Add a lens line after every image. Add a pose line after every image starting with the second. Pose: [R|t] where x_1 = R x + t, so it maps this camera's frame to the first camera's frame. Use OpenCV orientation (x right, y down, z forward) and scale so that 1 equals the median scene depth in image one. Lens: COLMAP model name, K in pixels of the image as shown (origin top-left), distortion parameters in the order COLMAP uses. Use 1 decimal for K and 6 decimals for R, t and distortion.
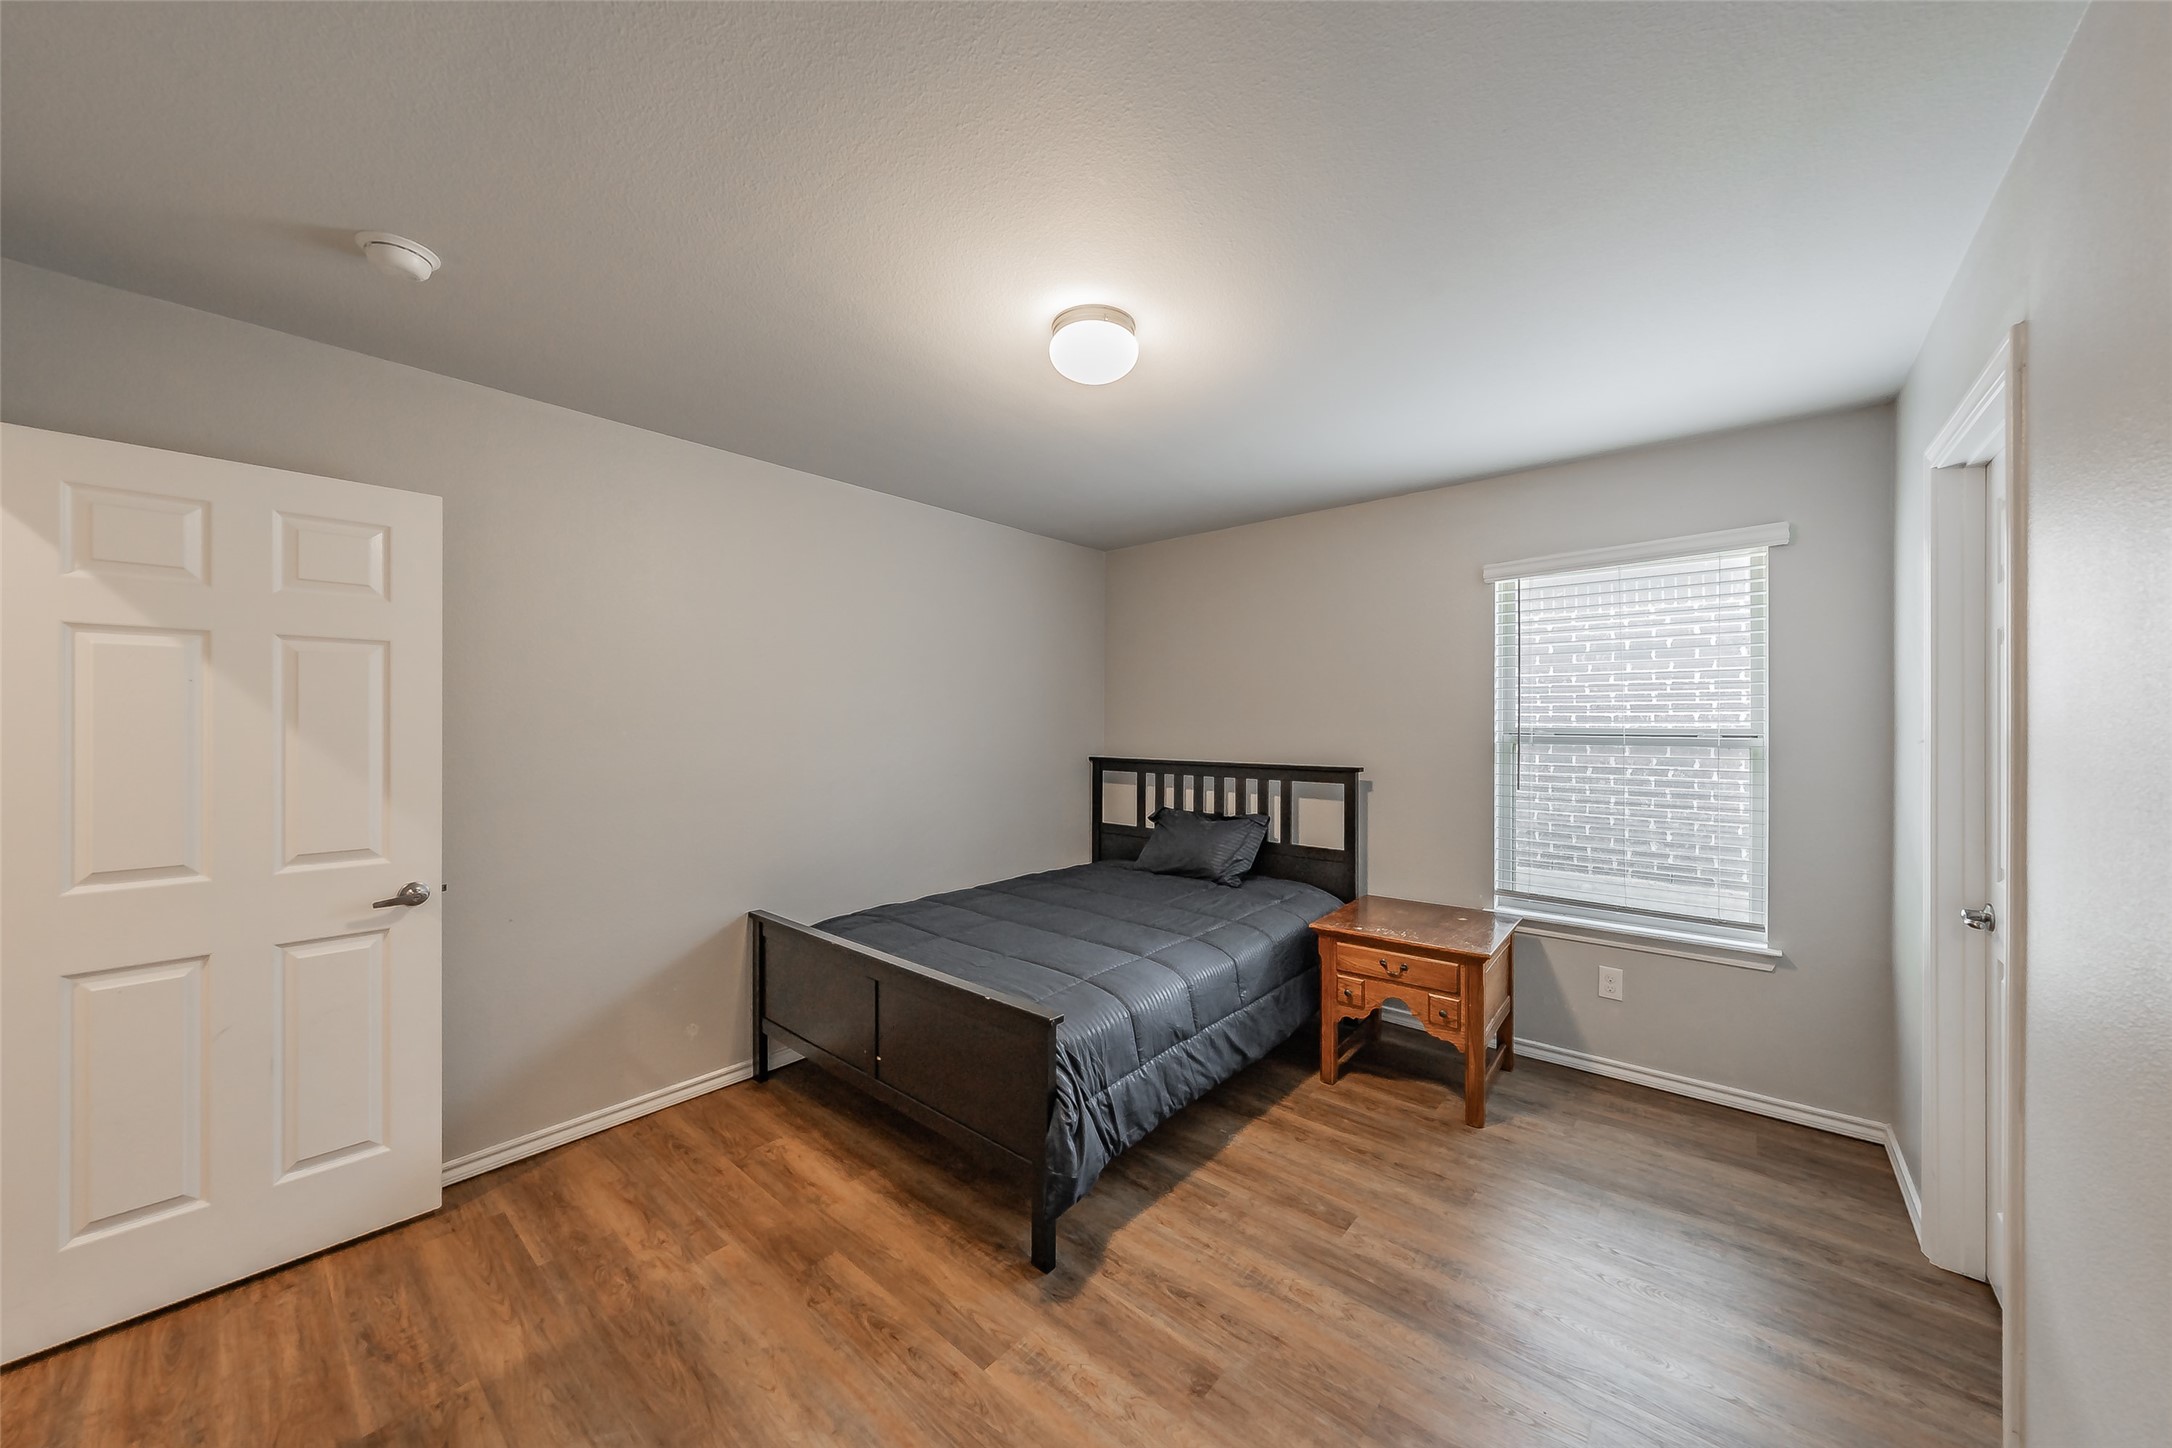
lens RADIAL K [[758.8, 0, 1086.5], [0, 758.8, 718.1], [0, 0, 1]] dist [-0.000593, 0.000263]
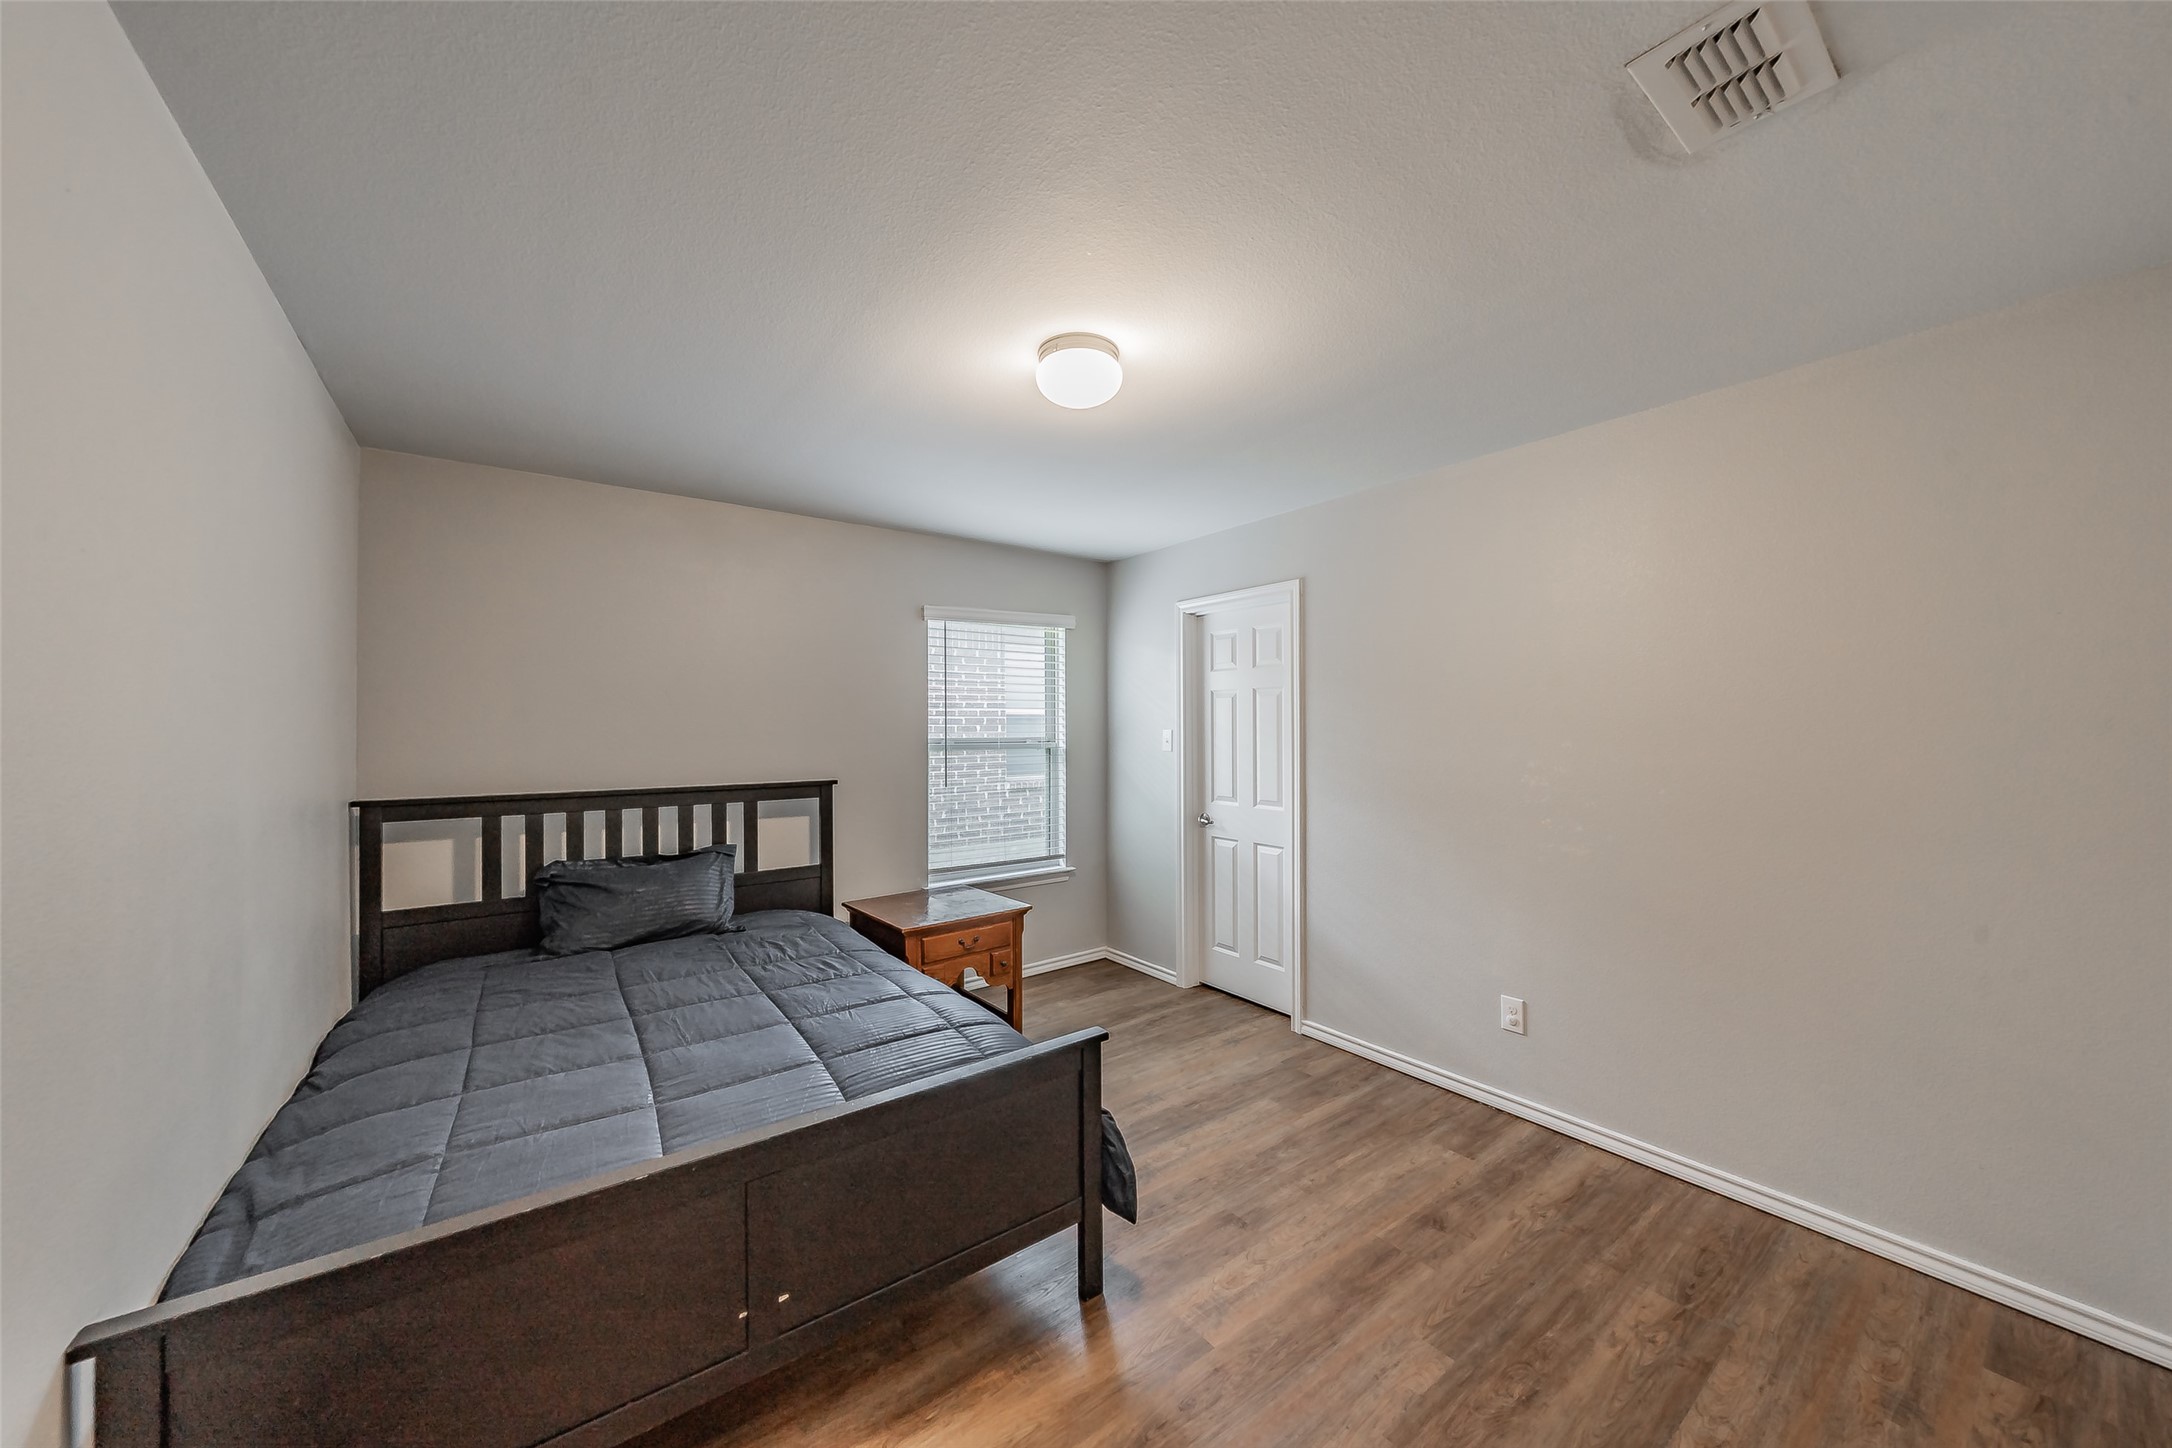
lens RADIAL K [[770.8, 0, 1091.8], [0, 770.8, 721.0], [0, 0, 1]] dist [-0.010508, -0.000003]
pose [[0.210110, 0.008499, 0.977641, -0.627368], [0.003720, 0.999948, -0.009493, -0.003345], [-0.977671, 0.005631, 0.210068, 0.480595]]
